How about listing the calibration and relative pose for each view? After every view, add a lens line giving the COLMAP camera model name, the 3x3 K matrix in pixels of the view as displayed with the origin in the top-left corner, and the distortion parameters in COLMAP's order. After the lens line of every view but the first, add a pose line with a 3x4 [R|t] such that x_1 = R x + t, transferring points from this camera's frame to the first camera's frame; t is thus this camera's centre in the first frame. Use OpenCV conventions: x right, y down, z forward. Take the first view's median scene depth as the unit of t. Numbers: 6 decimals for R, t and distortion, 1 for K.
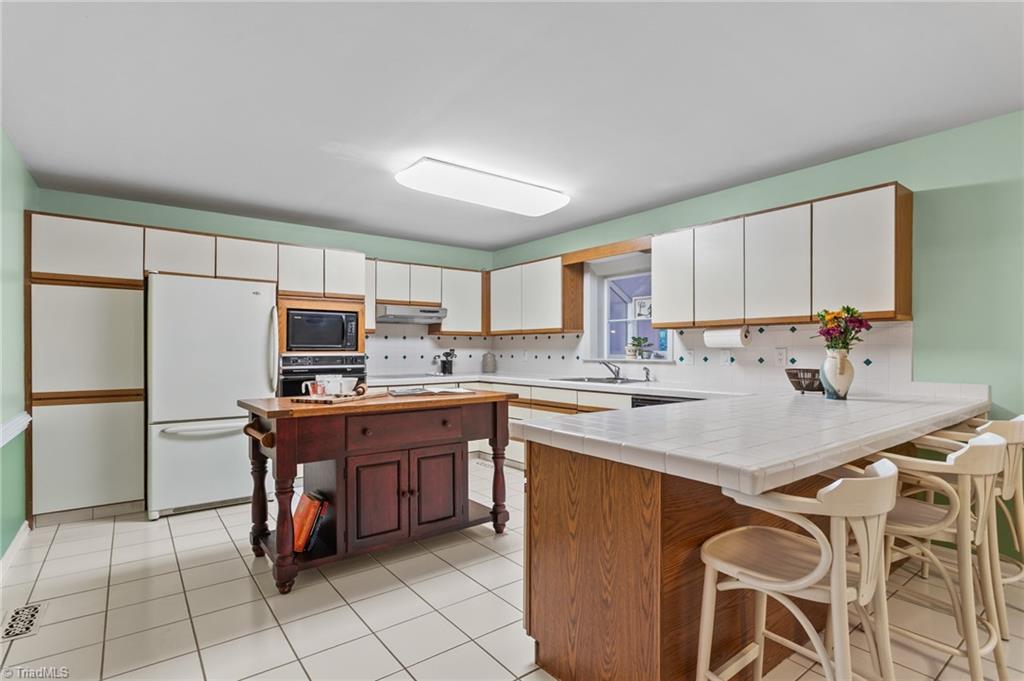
lens RADIAL K [[486.7, 0, 489.1], [0, 486.7, 351.5], [0, 0, 1]] dist [-0.001191, 0.001526]
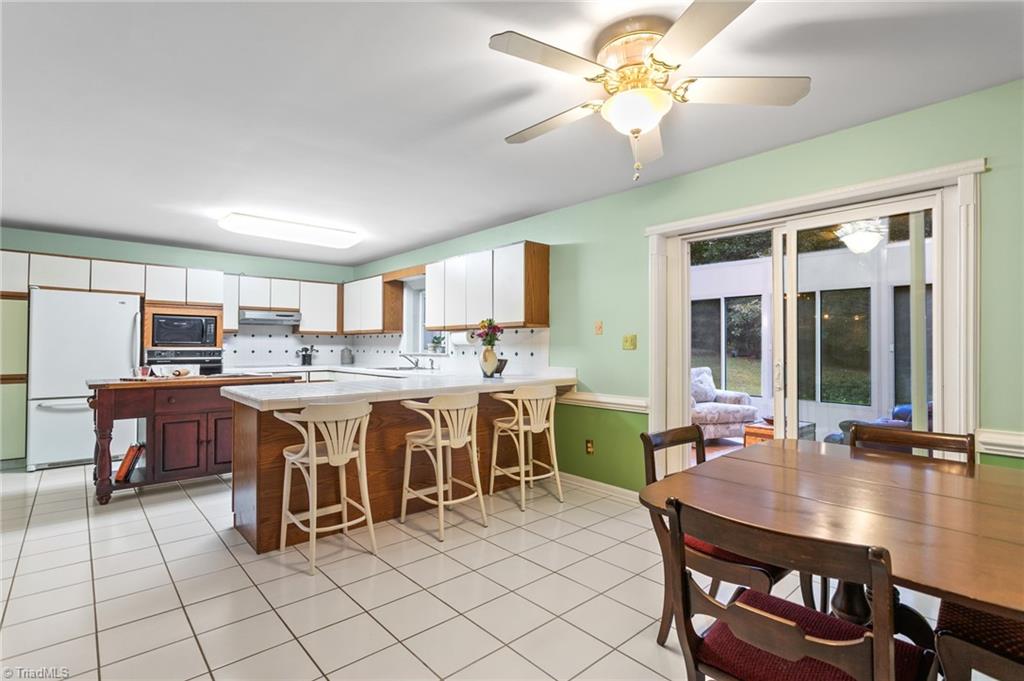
lens RADIAL K [[486.7, 0, 513.5], [0, 486.7, 340.1], [0, 0, 1]] dist [-0.001191, 0.001526]
pose [[0.996492, 0.003644, 0.083604, 0.424680], [-0.002235, 0.999854, -0.016936, 0.002380], [-0.083654, 0.016689, 0.996355, -0.369649]]
